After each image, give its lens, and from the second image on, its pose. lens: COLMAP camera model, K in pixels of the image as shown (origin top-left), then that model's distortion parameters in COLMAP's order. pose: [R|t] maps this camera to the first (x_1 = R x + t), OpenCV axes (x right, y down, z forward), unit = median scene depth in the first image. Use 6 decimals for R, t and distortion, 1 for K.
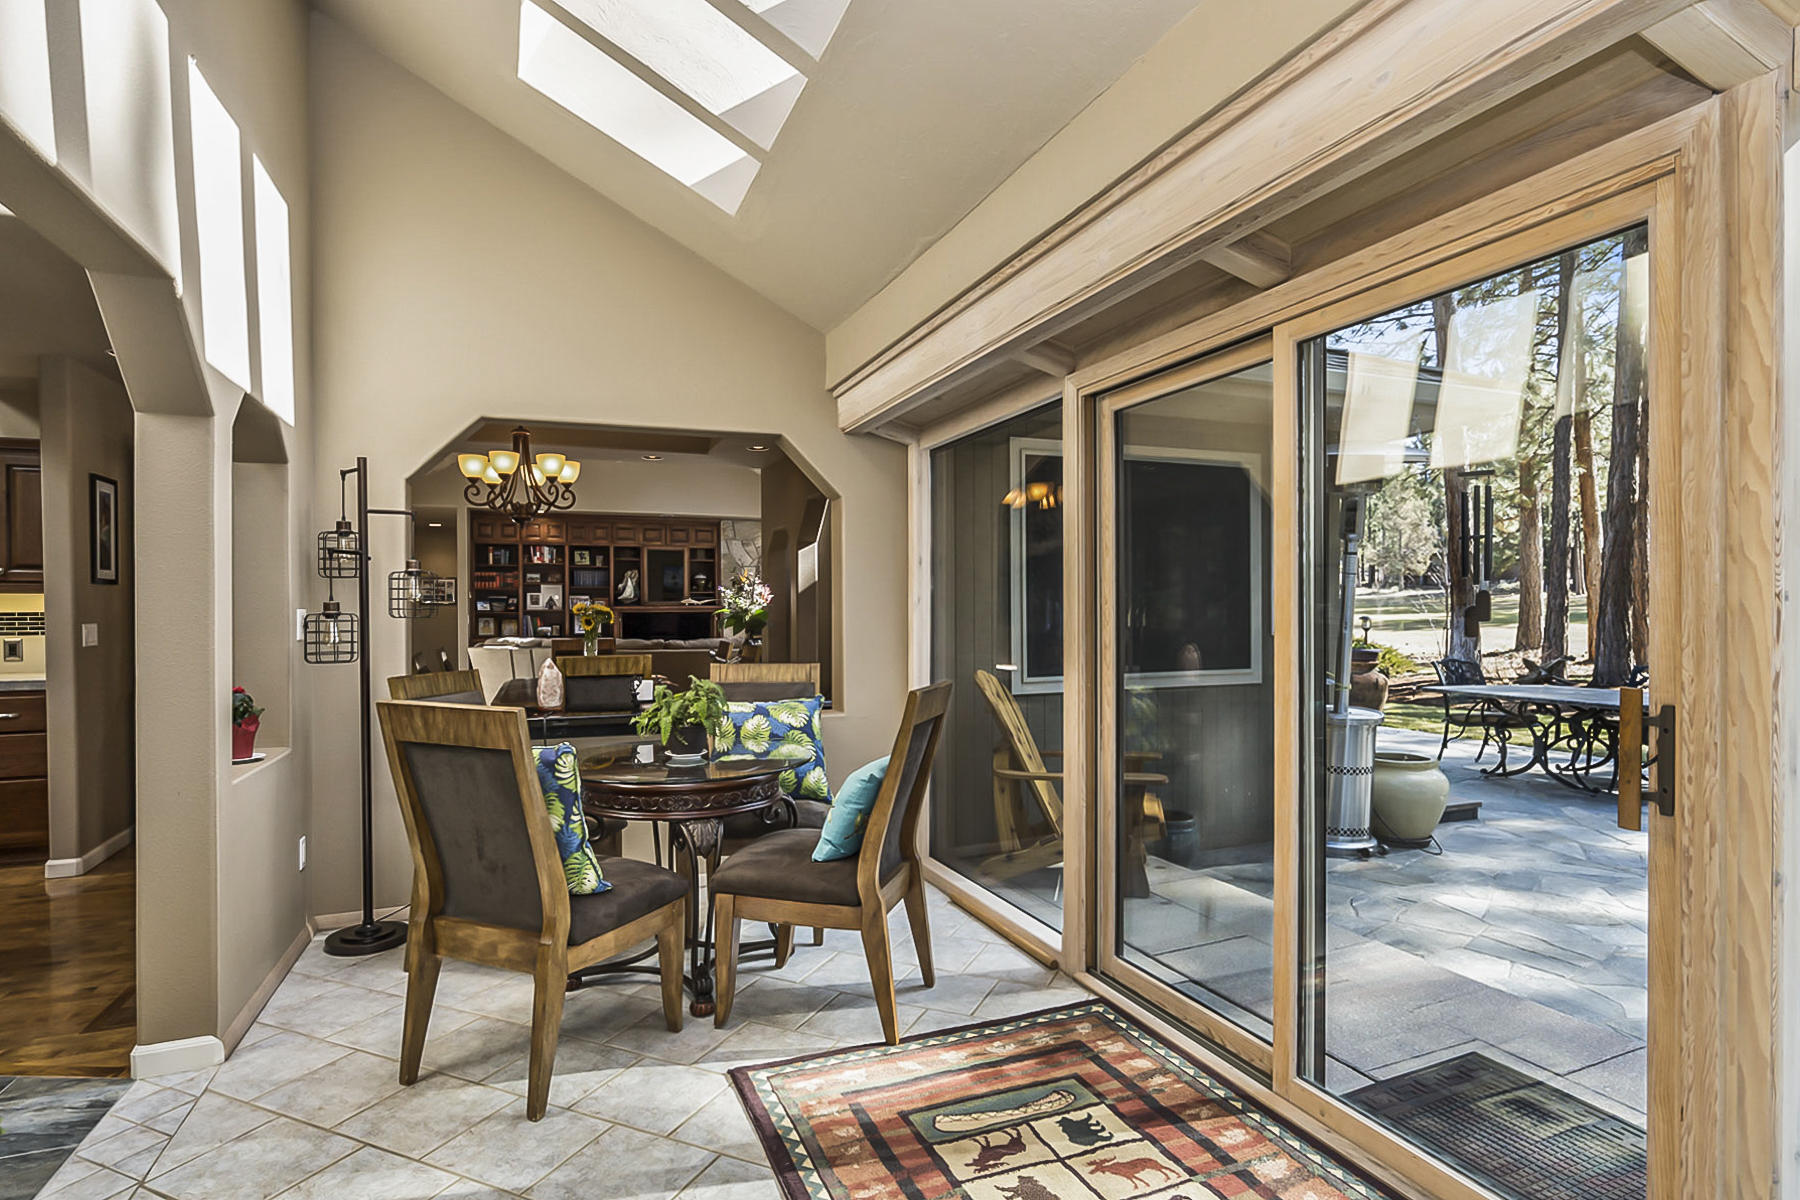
lens RADIAL K [[921.7, 0, 899.7], [0, 921.7, 614.1], [0, 0, 1]] dist [-0.005977, 0.003188]
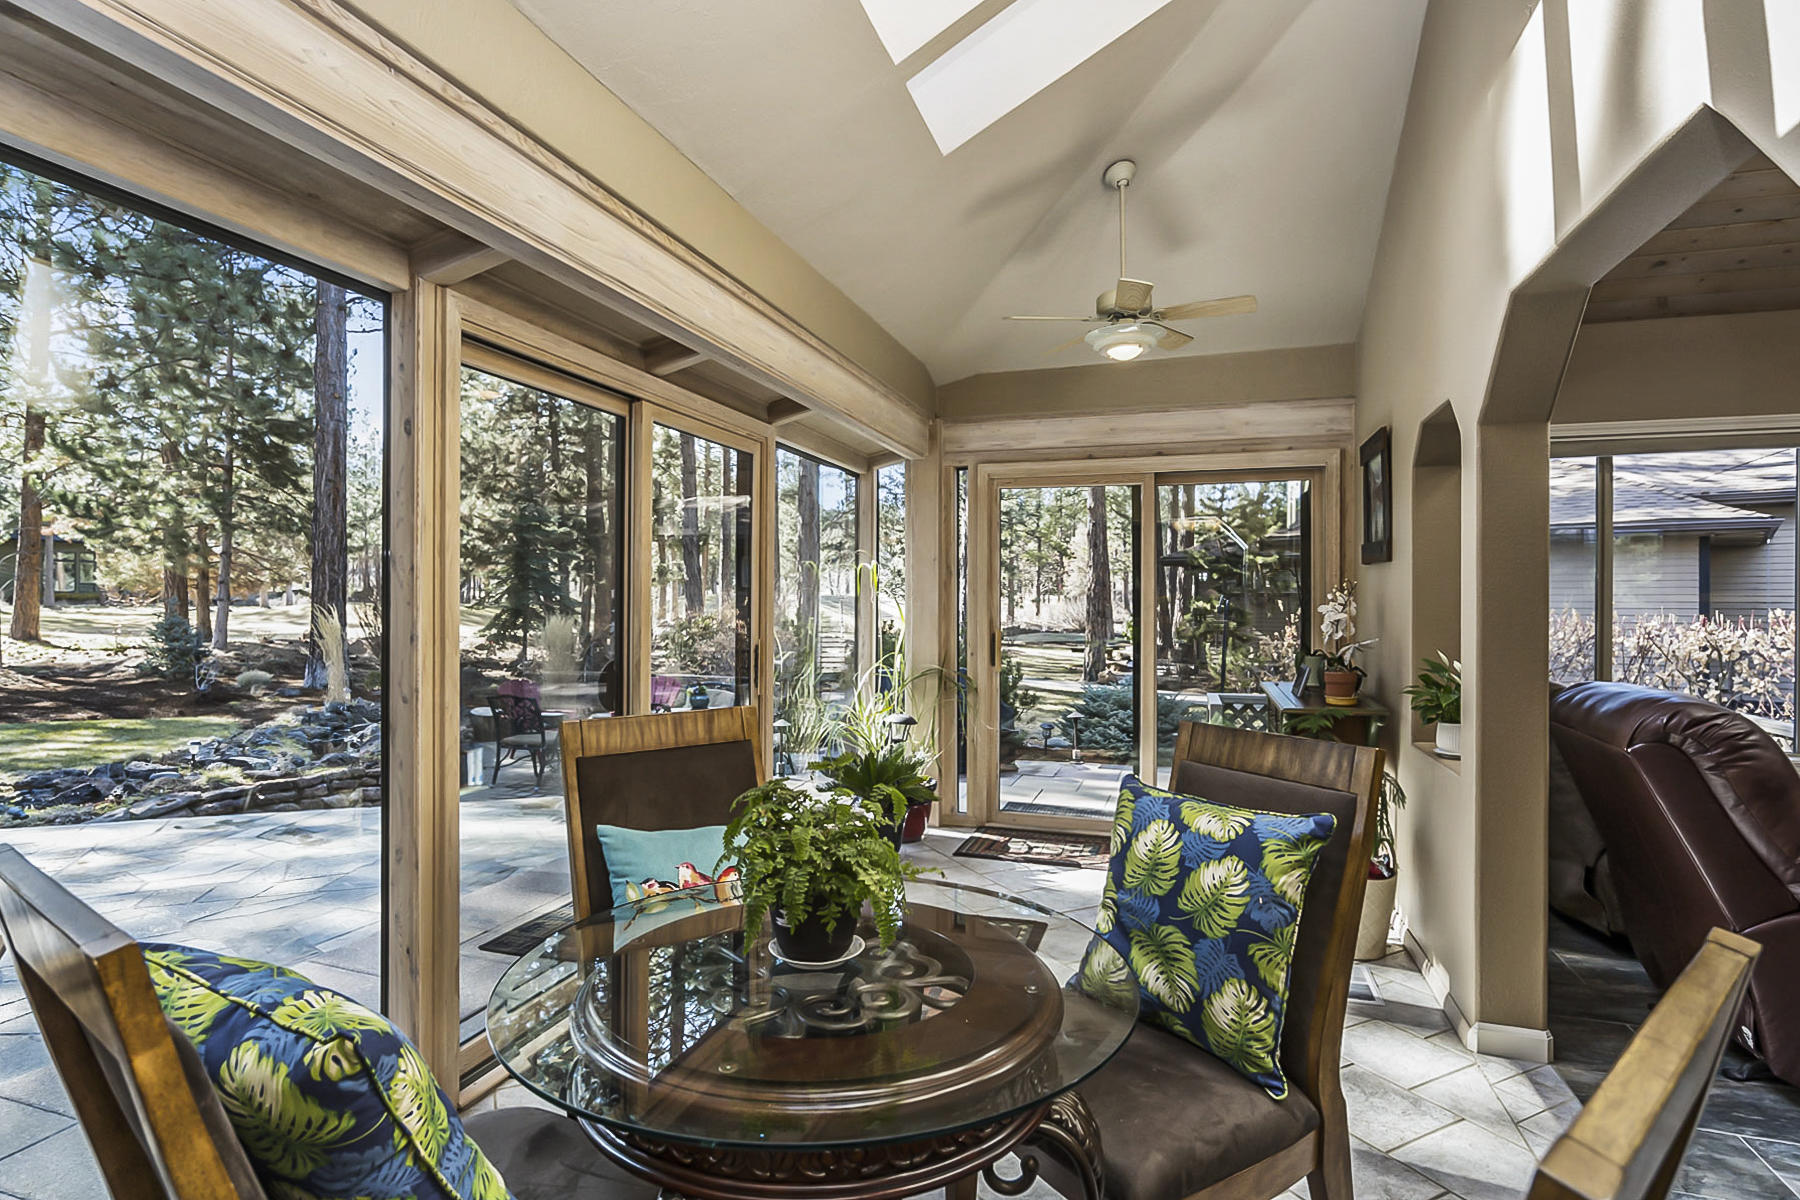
lens RADIAL K [[921.7, 0, 895.1], [0, 921.7, 600.7], [0, 0, 1]] dist [-0.005977, 0.003188]
pose [[-0.759719, 0.007424, 0.650209, -0.671463], [0.007030, 0.999970, -0.003204, -0.012851], [-0.650213, 0.002137, -0.759749, 1.609753]]
